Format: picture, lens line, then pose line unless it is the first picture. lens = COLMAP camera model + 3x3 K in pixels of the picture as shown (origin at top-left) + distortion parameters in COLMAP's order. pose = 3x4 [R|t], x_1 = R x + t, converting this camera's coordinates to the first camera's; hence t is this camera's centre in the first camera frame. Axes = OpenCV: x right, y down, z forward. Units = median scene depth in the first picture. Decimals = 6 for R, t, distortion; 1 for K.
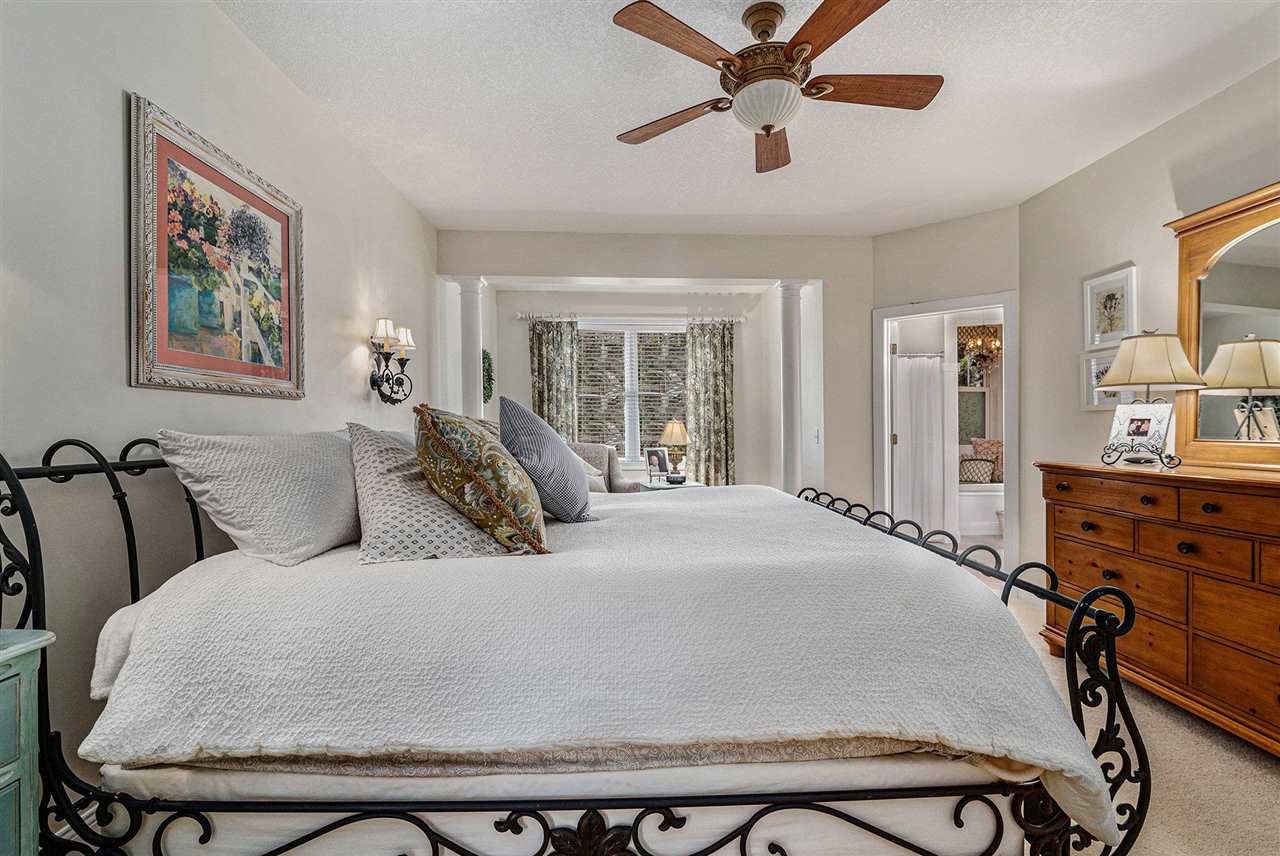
lens RADIAL K [[563.6, 0, 640.0], [0, 563.6, 428.0], [0, 0, 1]] dist [-0.002798, -0.014289]
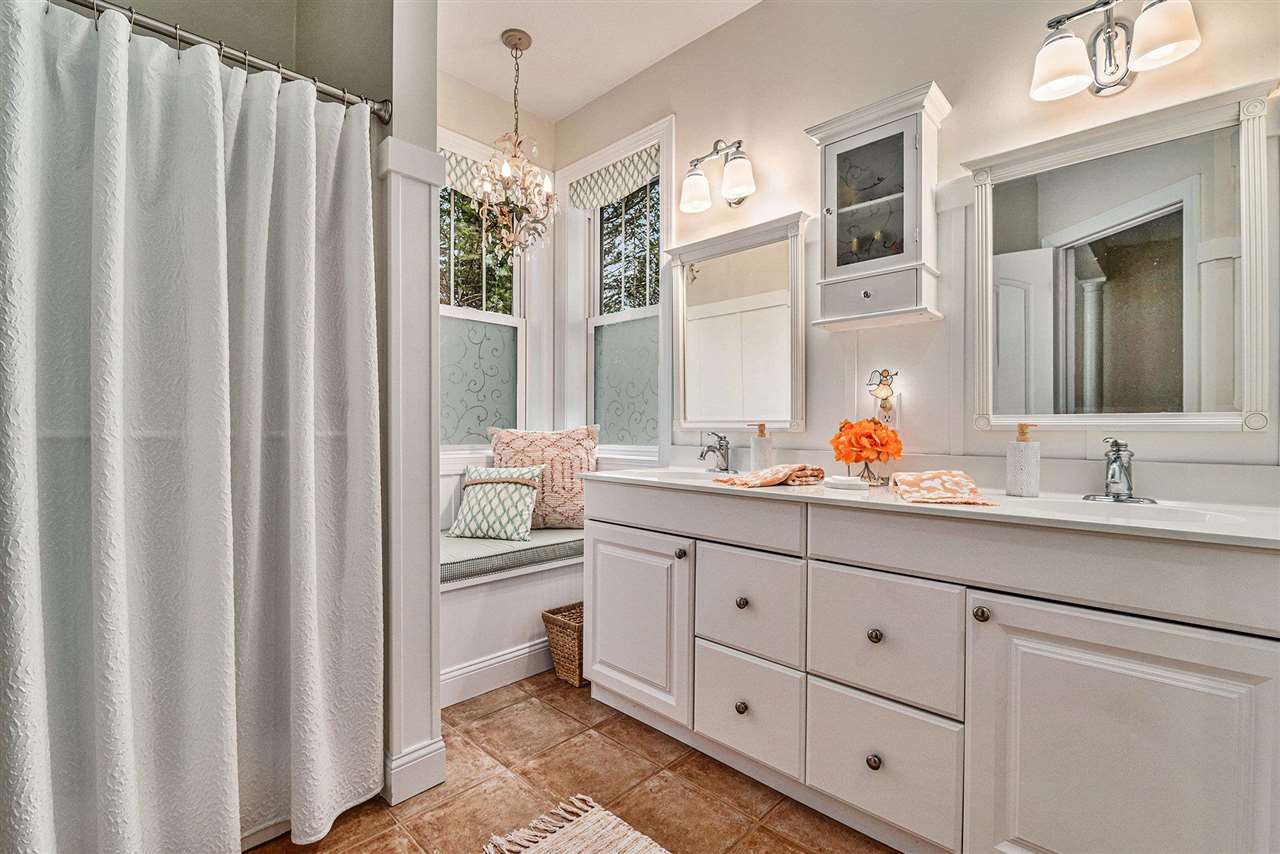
lens RADIAL K [[563.6, 0, 640.0], [0, 563.6, 427.0], [0, 0, 1]] dist [-0.002798, -0.014289]
pose [[0.717769, 0.000932, 0.696281, 0.379211], [-0.000894, 1.000000, -0.000417, 0.017411], [-0.696281, -0.000323, 0.717770, 0.621418]]
